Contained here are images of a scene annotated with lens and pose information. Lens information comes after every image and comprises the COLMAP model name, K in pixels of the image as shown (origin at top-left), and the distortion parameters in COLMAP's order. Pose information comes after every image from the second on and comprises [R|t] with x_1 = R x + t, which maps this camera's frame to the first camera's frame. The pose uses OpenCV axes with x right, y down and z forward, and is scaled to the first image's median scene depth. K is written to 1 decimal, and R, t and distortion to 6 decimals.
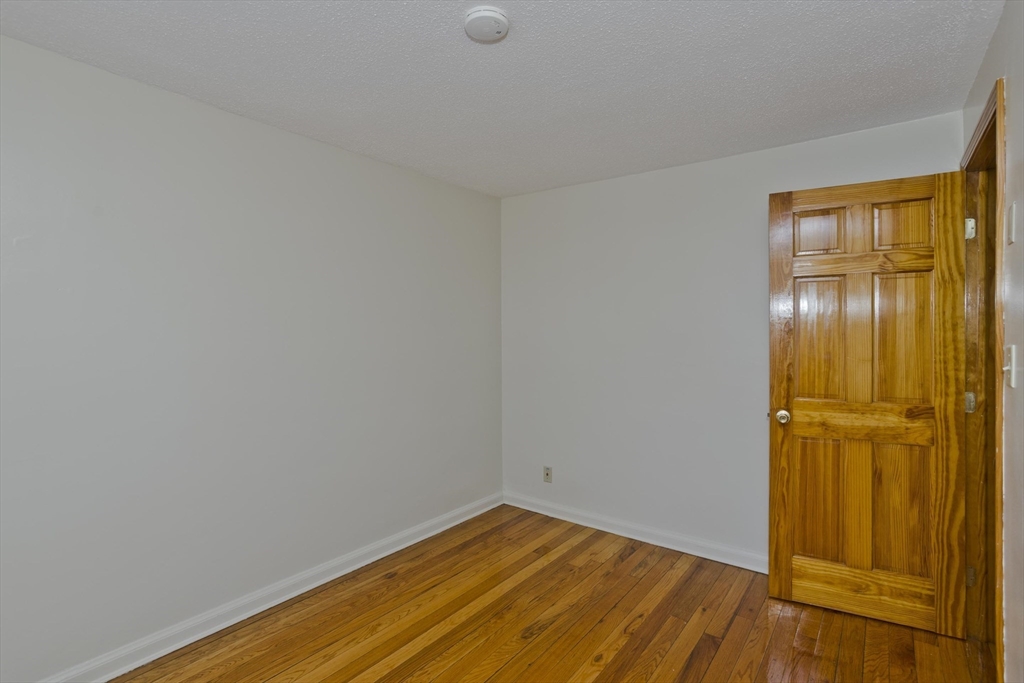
lens RADIAL K [[492.6, 0, 514.0], [0, 492.6, 325.6], [0, 0, 1]] dist [-0.000205, 0.000465]
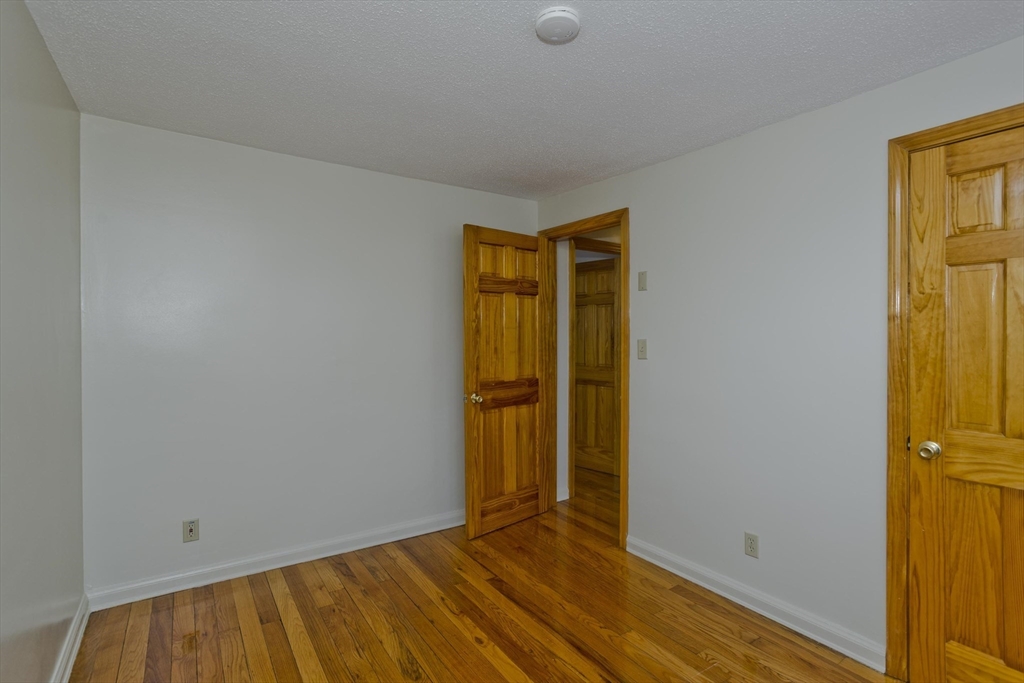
lens RADIAL K [[492.3, 0, 512.0], [0, 492.3, 341.5], [0, 0, 1]] dist [-0.000020, 0.001191]
pose [[0.331590, -0.011849, 0.943349, -0.664107], [-0.018668, 0.999643, 0.019118, 0.010771], [-0.943239, -0.023949, 0.331250, 0.502520]]
